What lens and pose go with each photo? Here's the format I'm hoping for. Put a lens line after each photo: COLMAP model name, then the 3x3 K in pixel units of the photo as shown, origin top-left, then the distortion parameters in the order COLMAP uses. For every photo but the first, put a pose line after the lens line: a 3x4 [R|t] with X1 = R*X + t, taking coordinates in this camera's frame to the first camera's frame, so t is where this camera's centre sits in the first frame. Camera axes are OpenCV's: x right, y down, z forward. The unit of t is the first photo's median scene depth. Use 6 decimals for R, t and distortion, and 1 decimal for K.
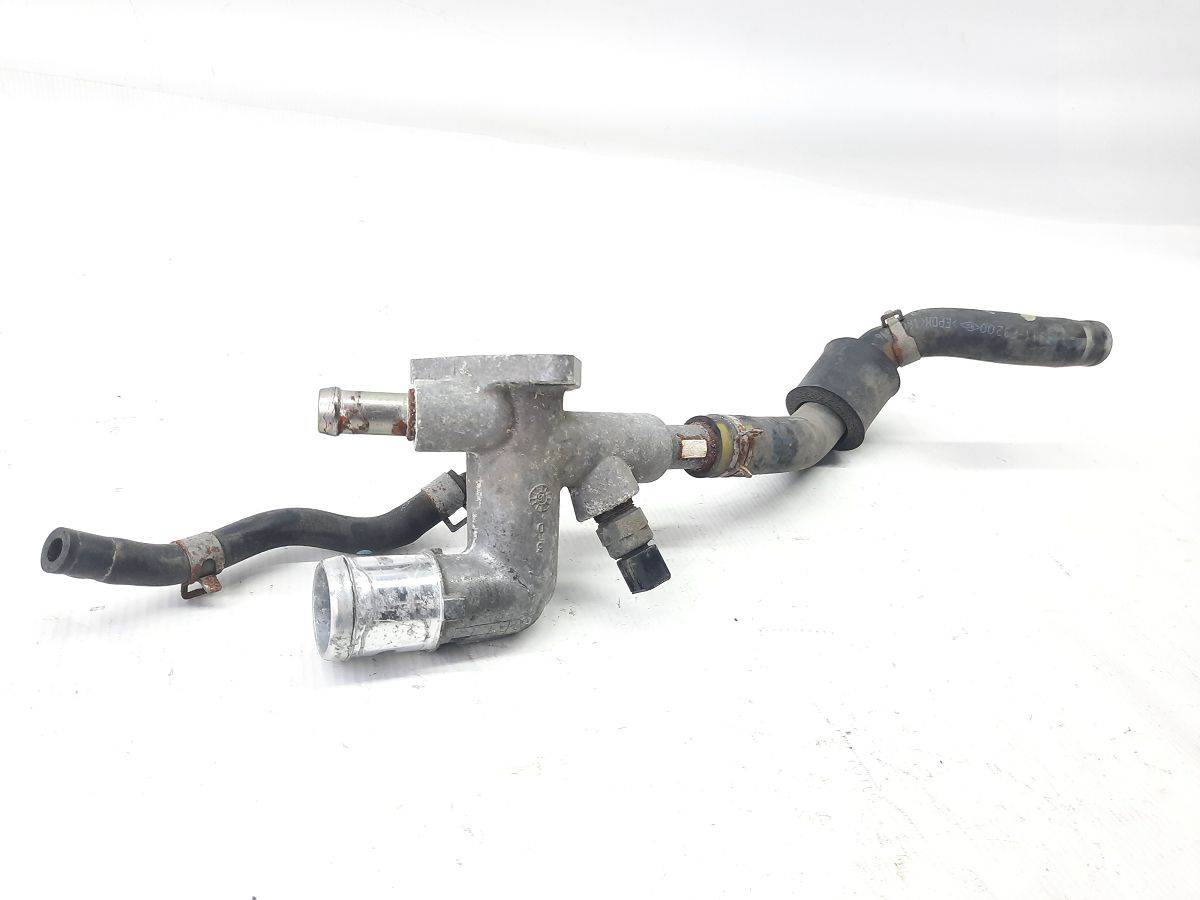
lens RADIAL K [[873.4, 0, 600.1], [0, 873.4, 456.6], [0, 0, 1]] dist [0.026884, -0.033247]
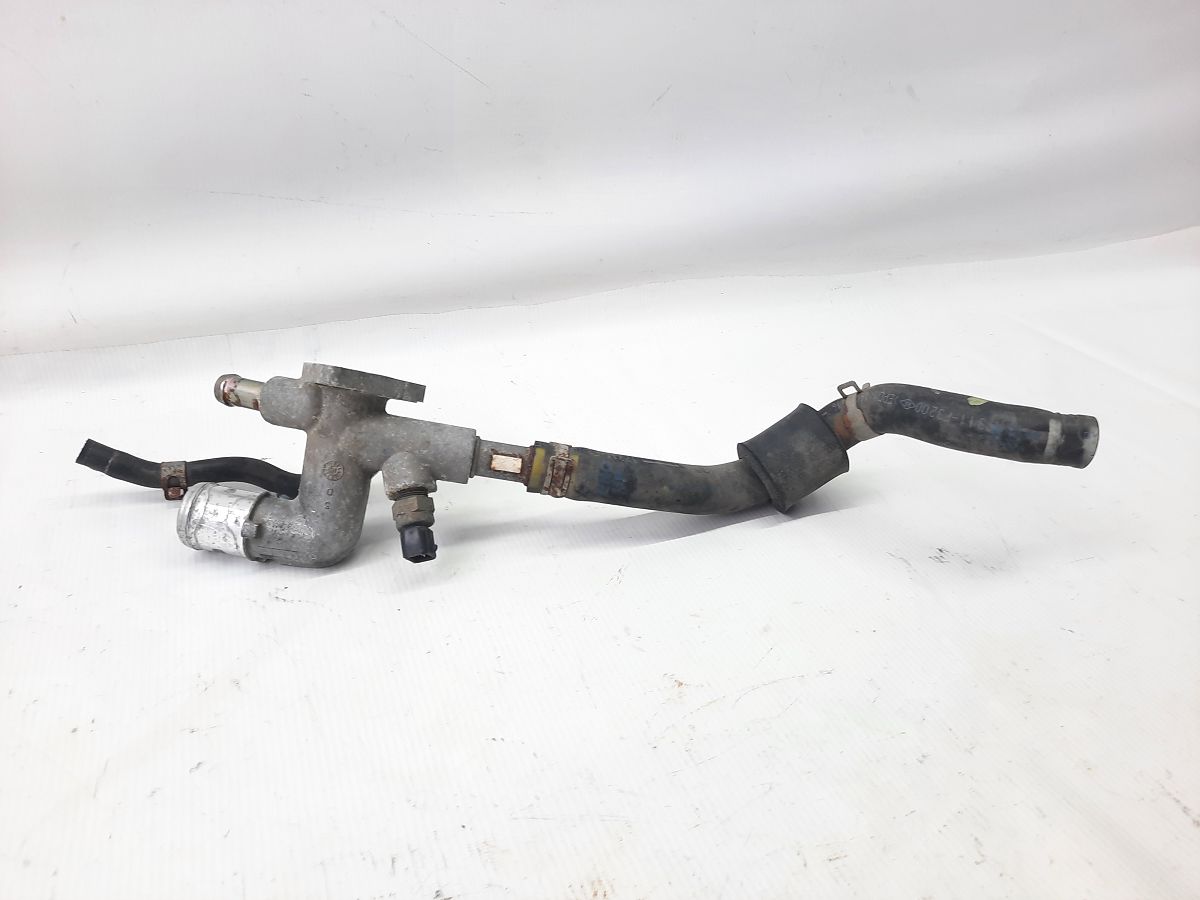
lens RADIAL K [[873.4, 0, 600.1], [0, 873.4, 456.6], [0, 0, 1]] dist [0.026884, -0.033247]
pose [[0.846668, 0.139024, -0.513639, 0.641041], [-0.177428, 0.983785, -0.026192, -0.007785], [0.501669, 0.113310, 0.857607, 0.018343]]
